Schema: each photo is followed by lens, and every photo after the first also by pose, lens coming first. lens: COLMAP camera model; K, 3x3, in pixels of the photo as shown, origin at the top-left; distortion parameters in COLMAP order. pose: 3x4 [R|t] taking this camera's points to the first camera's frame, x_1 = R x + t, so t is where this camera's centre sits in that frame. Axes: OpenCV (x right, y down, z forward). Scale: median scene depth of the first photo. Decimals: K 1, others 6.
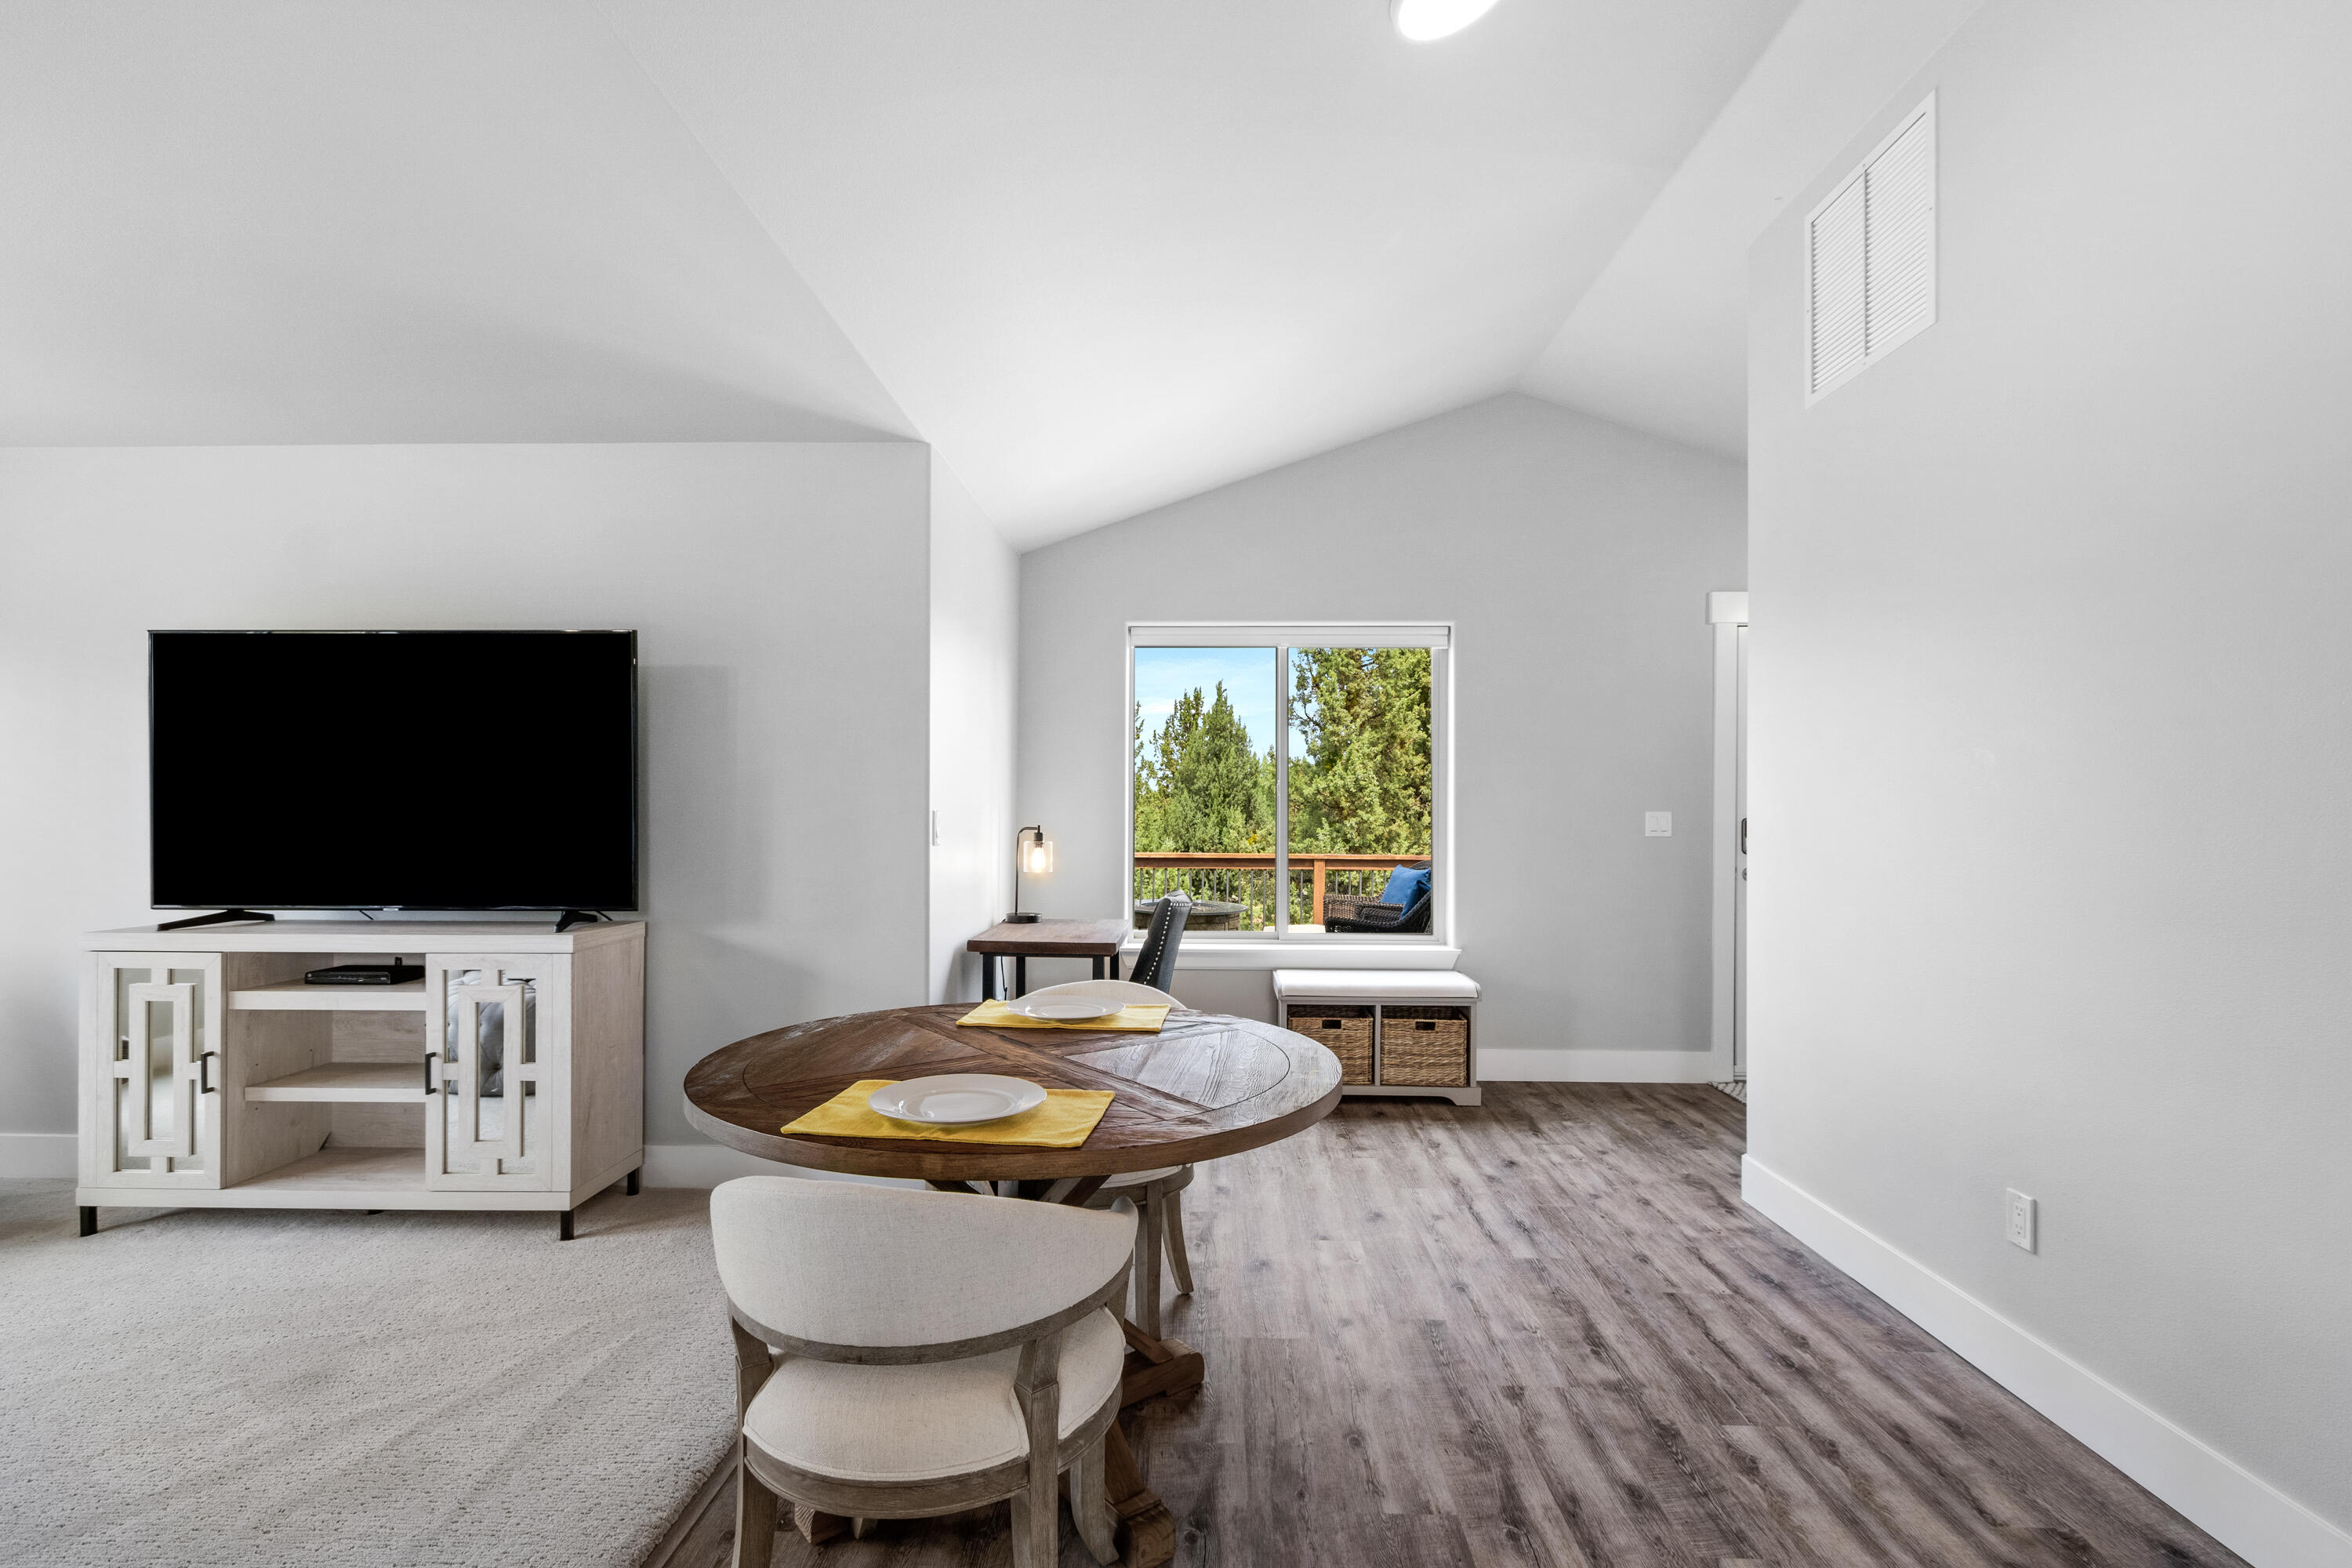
lens RADIAL K [[1008.5, 0, 1179.6], [0, 1008.5, 808.4], [0, 0, 1]] dist [0.001310, 0.000146]
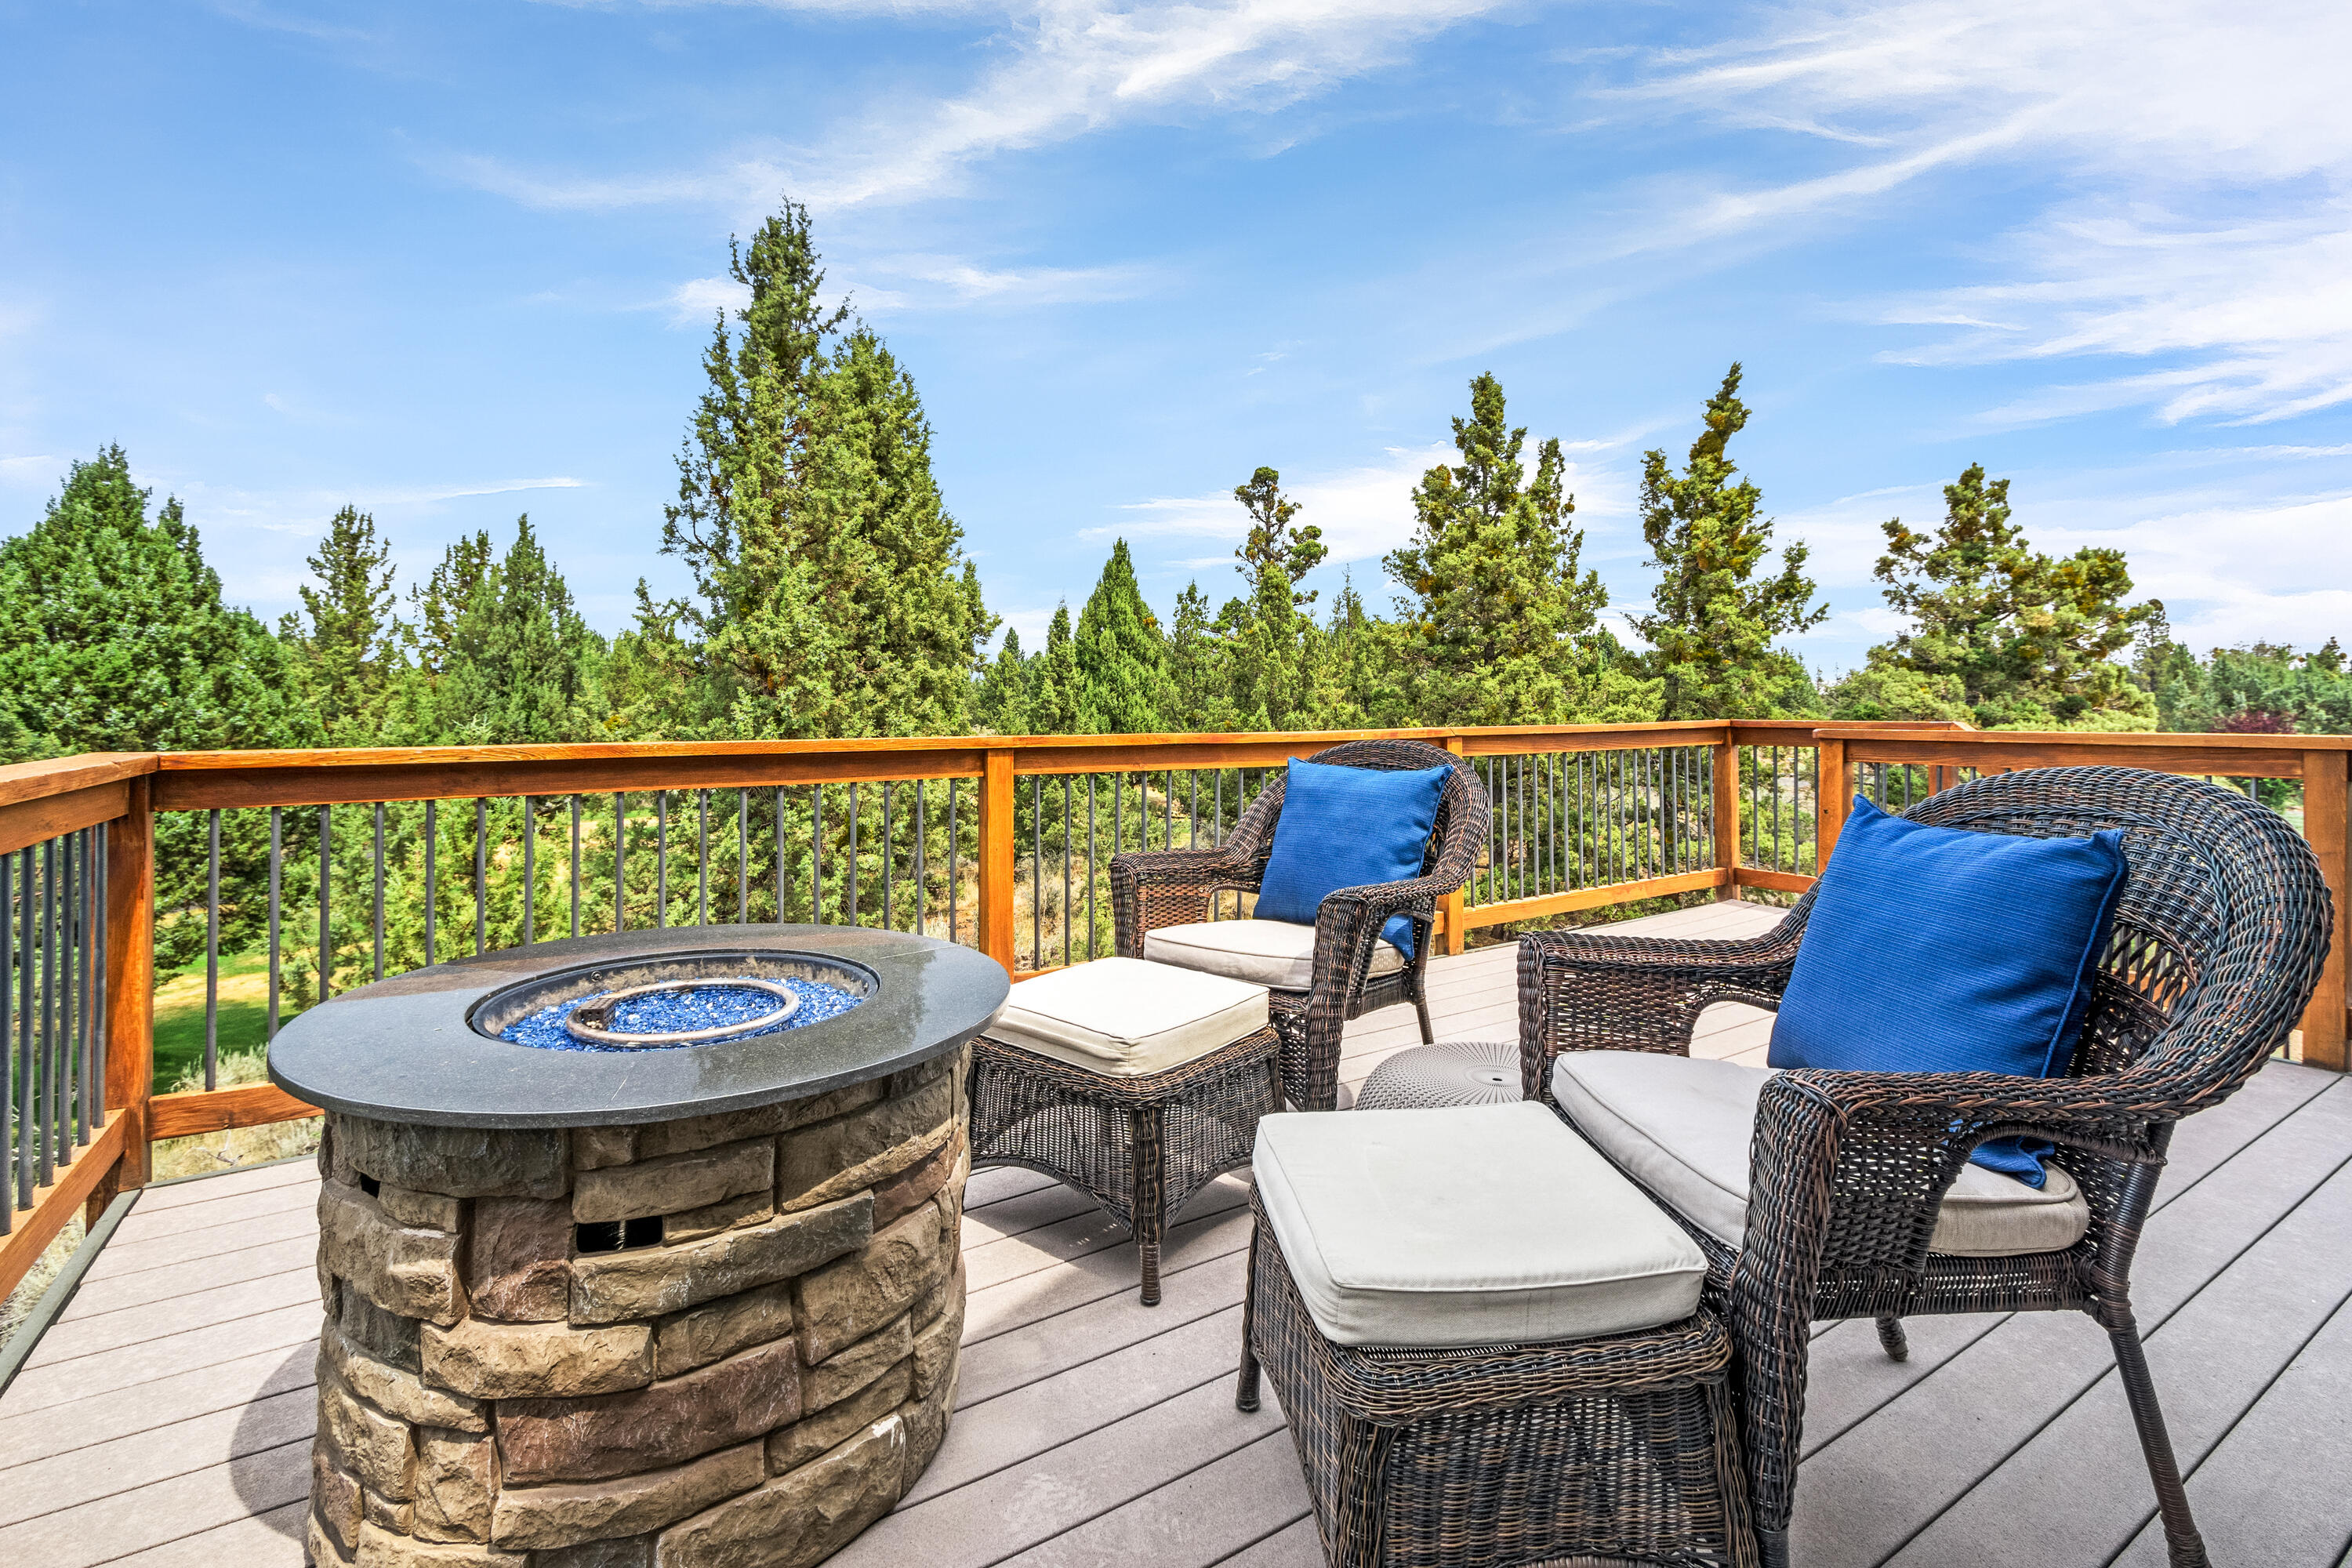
lens RADIAL K [[1089.5, 0, 1178.3], [0, 1089.5, 691.1], [0, 0, 1]] dist [0.000748, 0.000044]
pose [[0.832585, -0.004370, 0.553880, -0.011795], [0.003364, 0.999990, 0.002833, 0.010285], [-0.553887, -0.000495, 0.832592, 0.233932]]
